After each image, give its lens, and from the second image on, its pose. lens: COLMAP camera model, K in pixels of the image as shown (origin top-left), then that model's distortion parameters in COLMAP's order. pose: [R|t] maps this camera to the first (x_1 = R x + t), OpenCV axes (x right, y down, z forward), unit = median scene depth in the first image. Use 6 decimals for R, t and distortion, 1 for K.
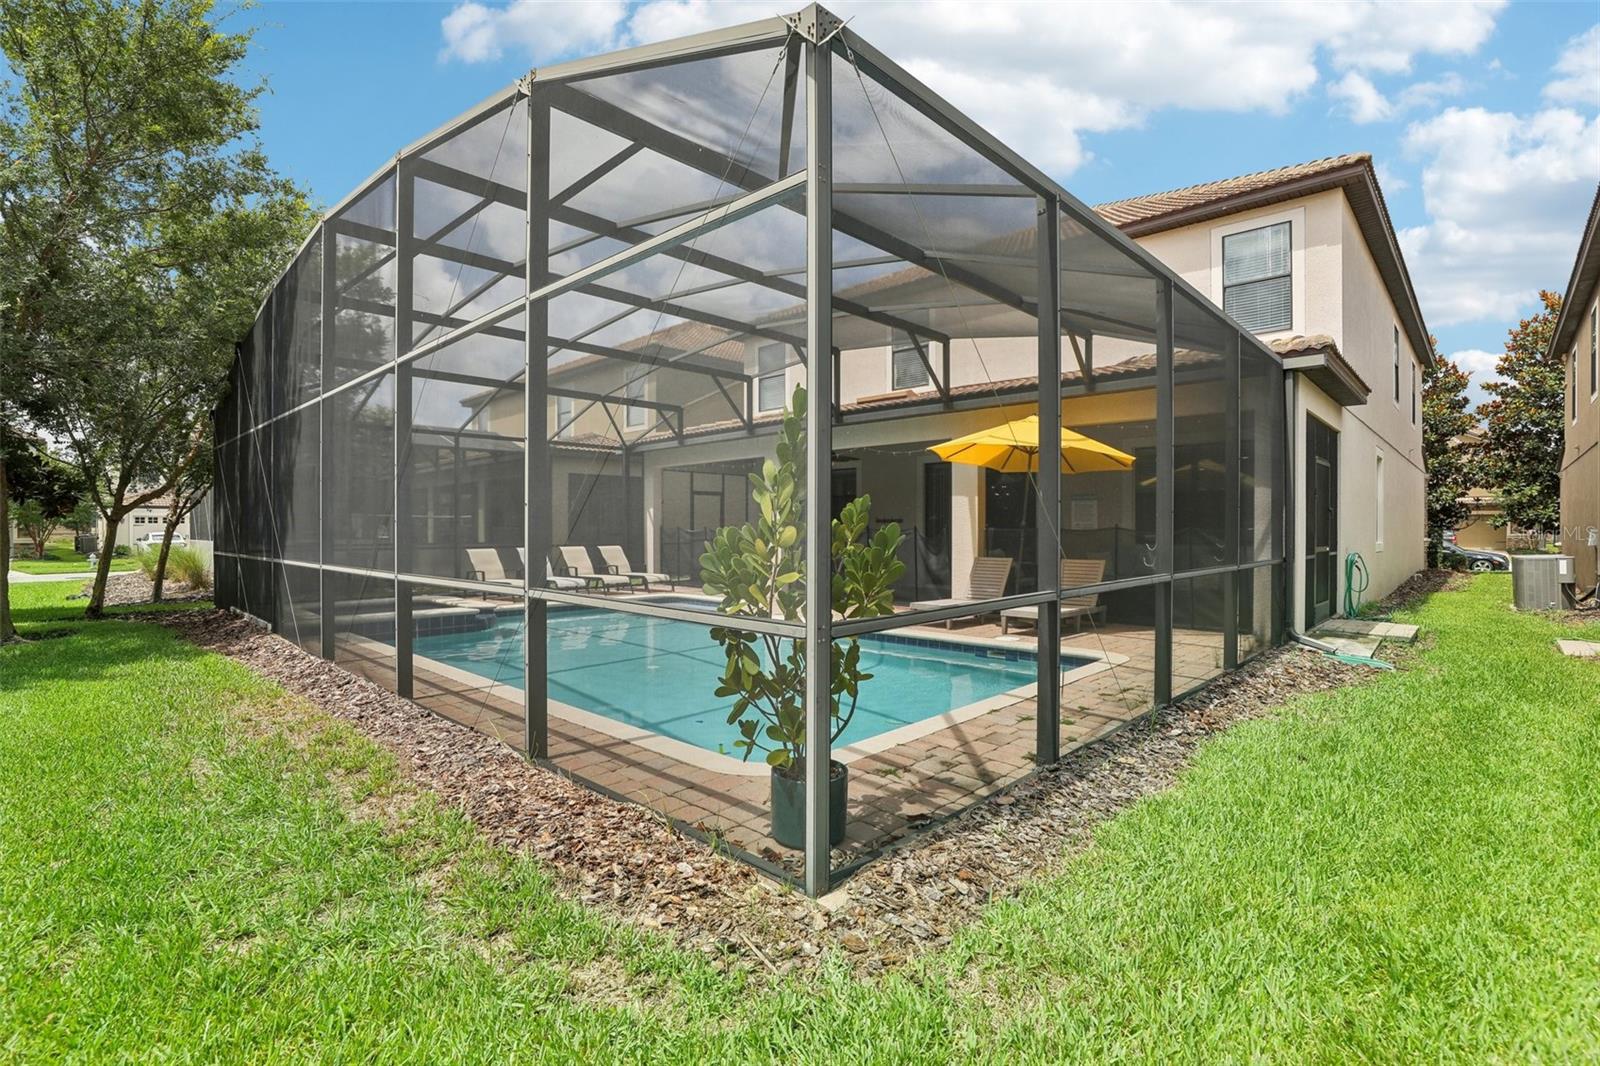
lens RADIAL K [[746.0, 0, 802.1], [0, 746.0, 527.6], [0, 0, 1]] dist [-0.045790, 0.017001]
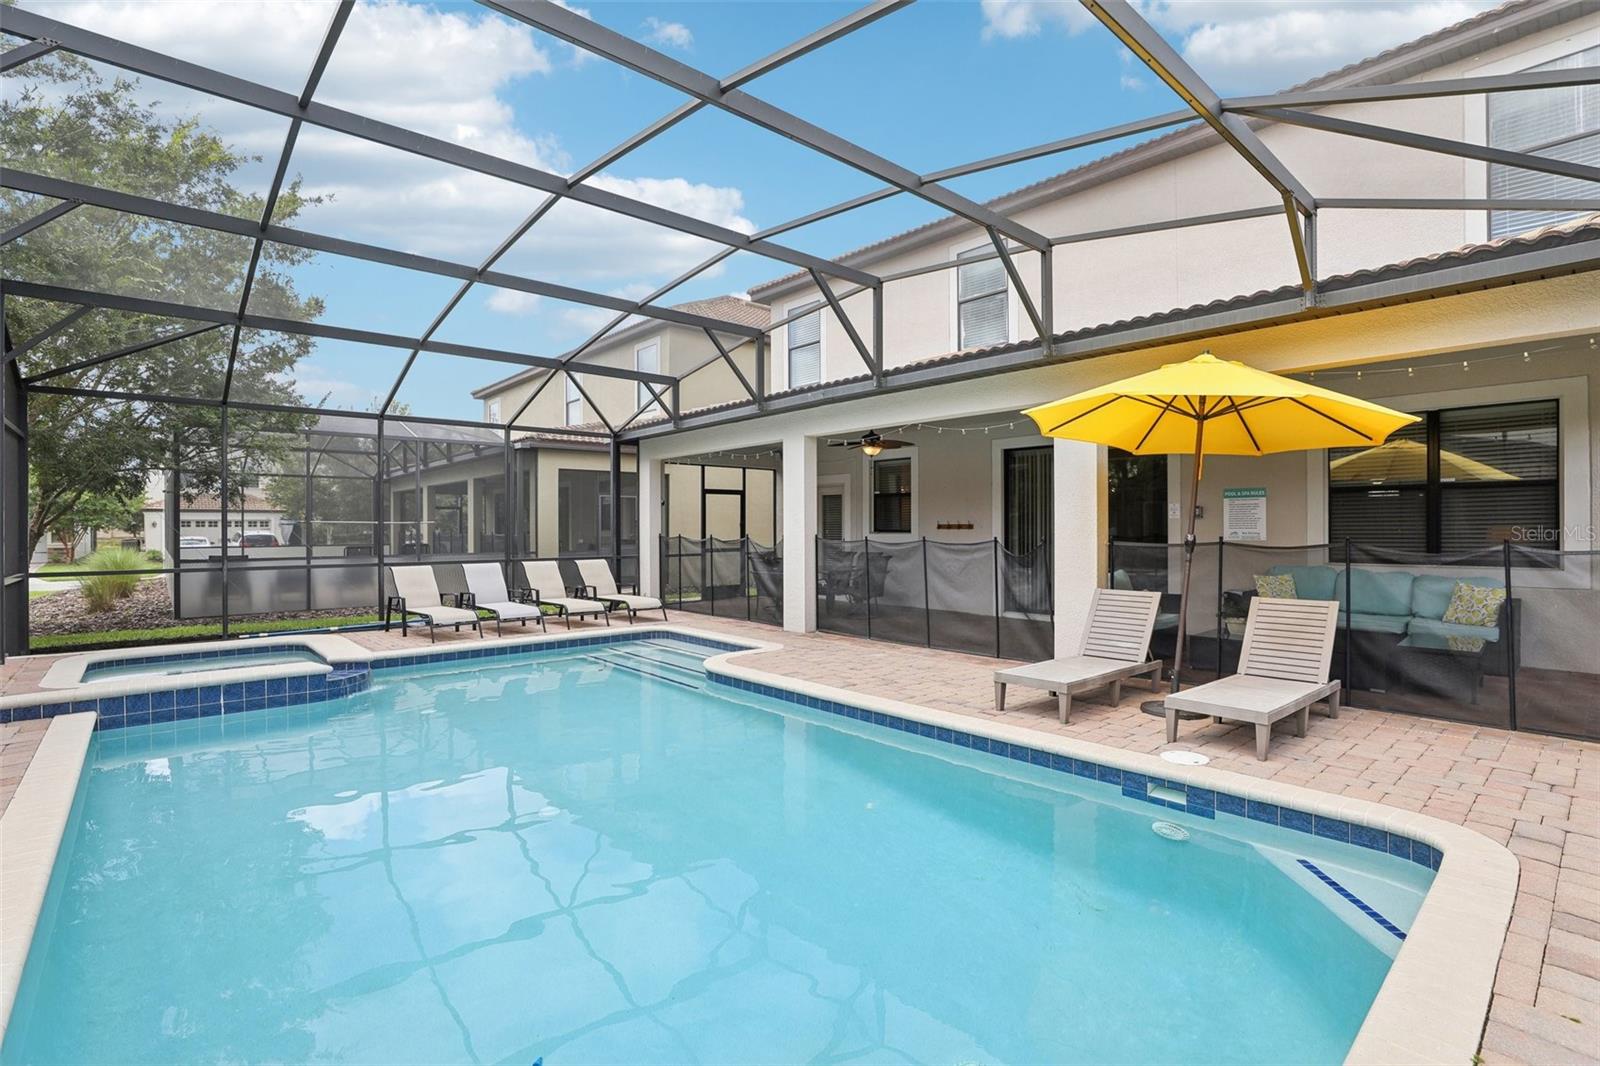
lens RADIAL K [[746.0, 0, 802.1], [0, 746.0, 527.6], [0, 0, 1]] dist [-0.045790, 0.017001]
pose [[0.997100, -0.002384, -0.076070, 0.025039], [0.002342, 0.999997, -0.000633, -0.009600], [0.076071, 0.000453, 0.997102, 0.274720]]
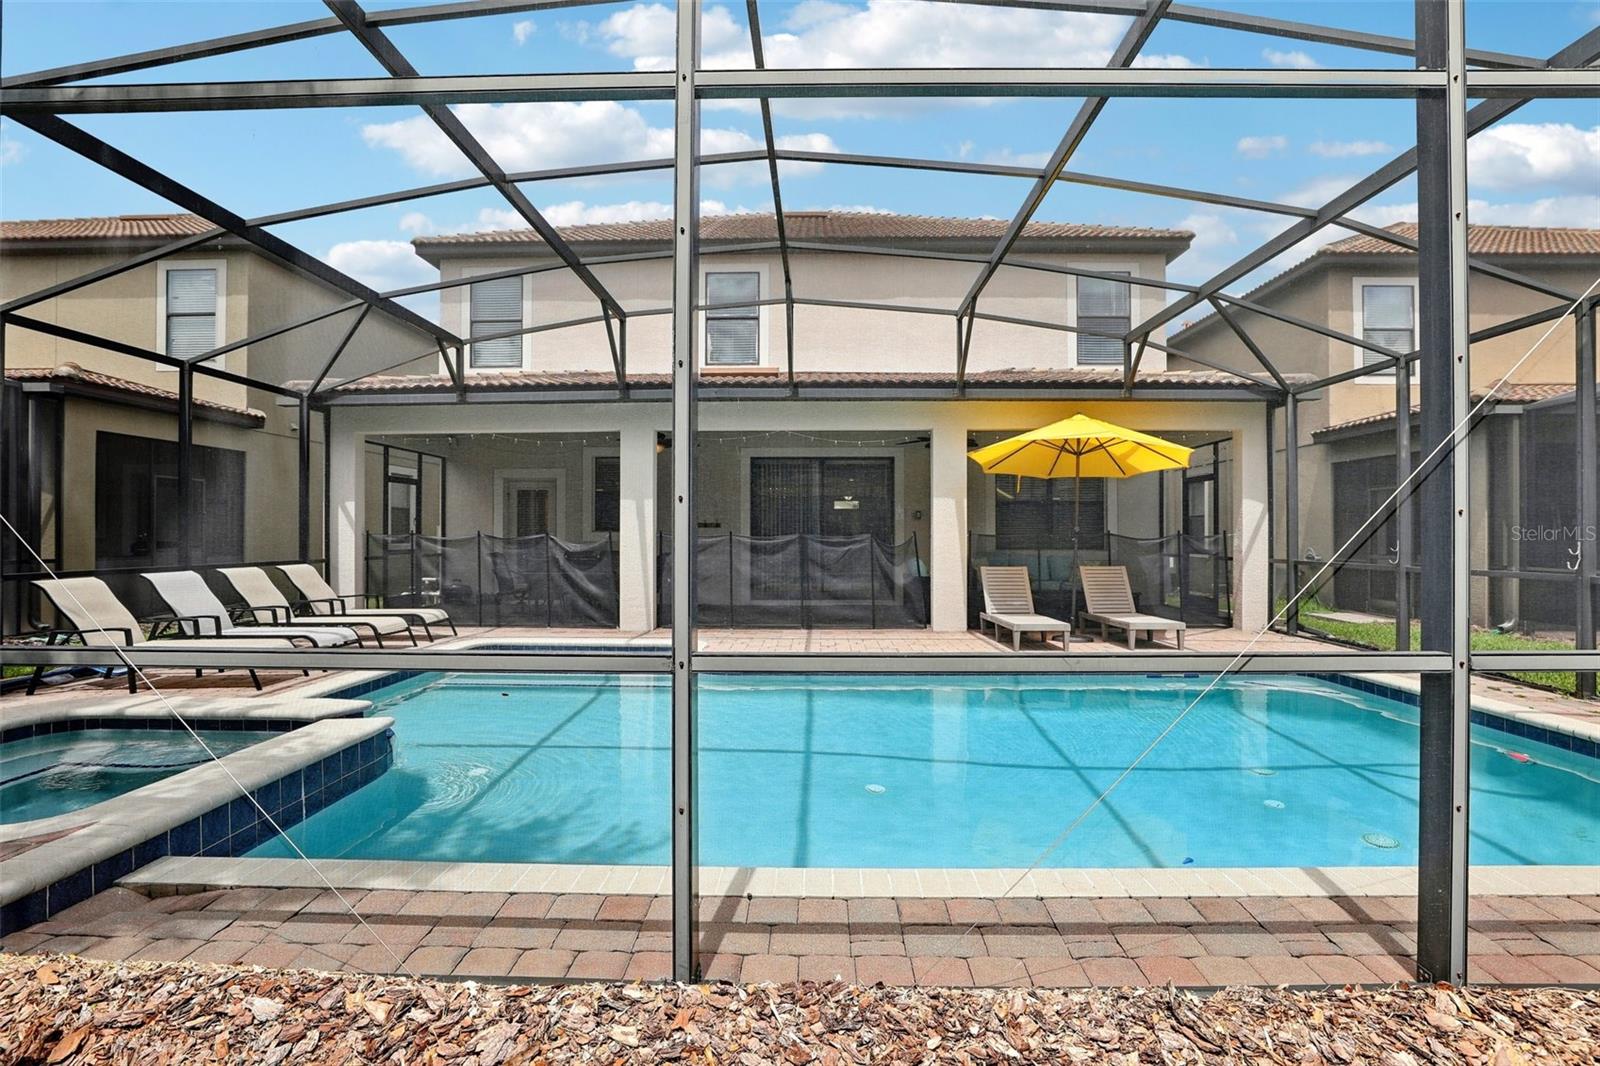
lens RADIAL K [[746.0, 0, 802.1], [0, 746.0, 527.6], [0, 0, 1]] dist [-0.045790, 0.017001]
pose [[0.730473, 0.003890, 0.682930, -0.422130], [0.002850, 0.999958, -0.008745, 0.002881], [-0.682936, 0.008335, 0.730431, 0.383047]]
